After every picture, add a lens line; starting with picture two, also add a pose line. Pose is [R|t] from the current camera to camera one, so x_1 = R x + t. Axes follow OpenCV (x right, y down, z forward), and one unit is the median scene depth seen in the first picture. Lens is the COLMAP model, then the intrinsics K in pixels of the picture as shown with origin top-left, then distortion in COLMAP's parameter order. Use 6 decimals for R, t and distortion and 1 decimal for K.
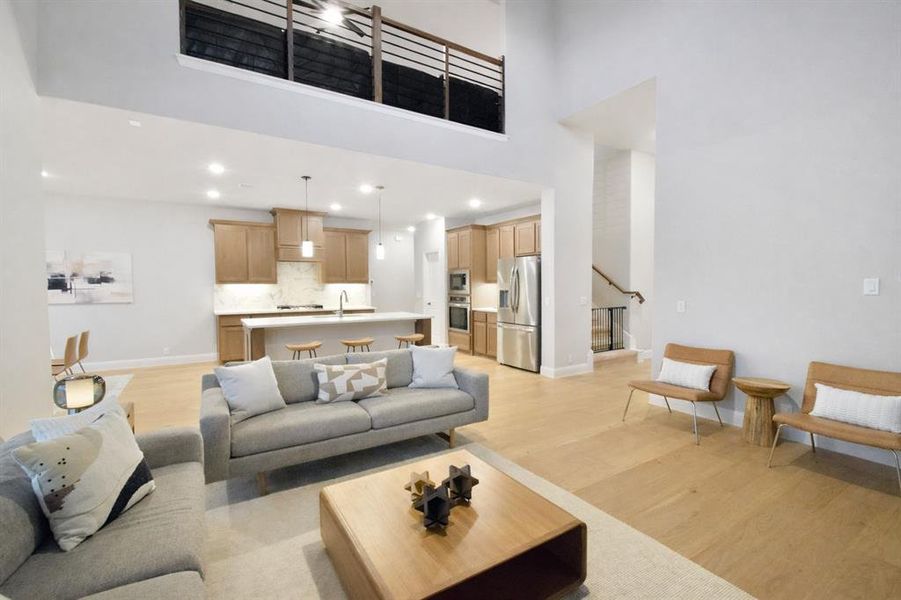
lens RADIAL K [[400.8, 0, 452.3], [0, 400.8, 284.0], [0, 0, 1]] dist [0.019388, -0.005099]
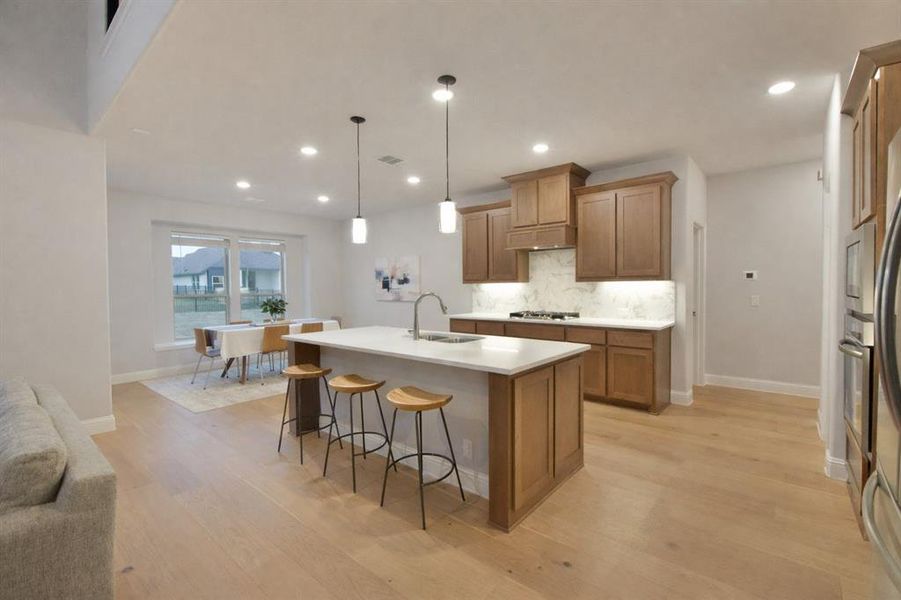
lens RADIAL K [[400.8, 0, 446.1], [0, 400.8, 307.0], [0, 0, 1]] dist [0.019388, -0.005099]
pose [[0.281227, 0.050545, -0.958309, 0.248974], [0.011427, 0.998365, 0.056011, 0.001890], [0.959573, -0.026702, 0.280189, 0.690154]]
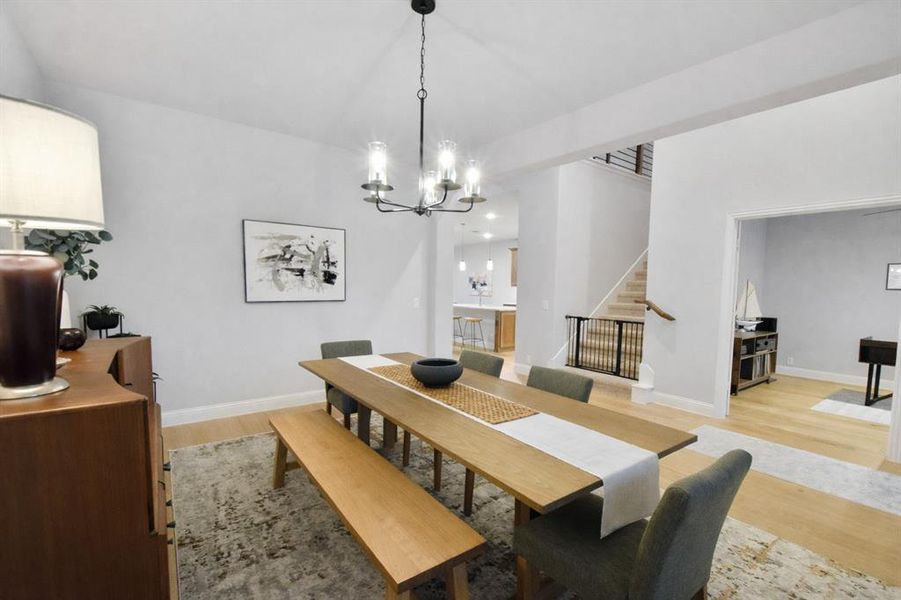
lens RADIAL K [[400.8, 0, 451.6], [0, 400.8, 299.0], [0, 0, 1]] dist [0.019388, -0.005099]
pose [[0.063058, 0.029706, -0.997568, 1.046162], [-0.024391, 0.999304, 0.028216, 0.010157], [0.997712, 0.022552, 0.063738, 0.613877]]
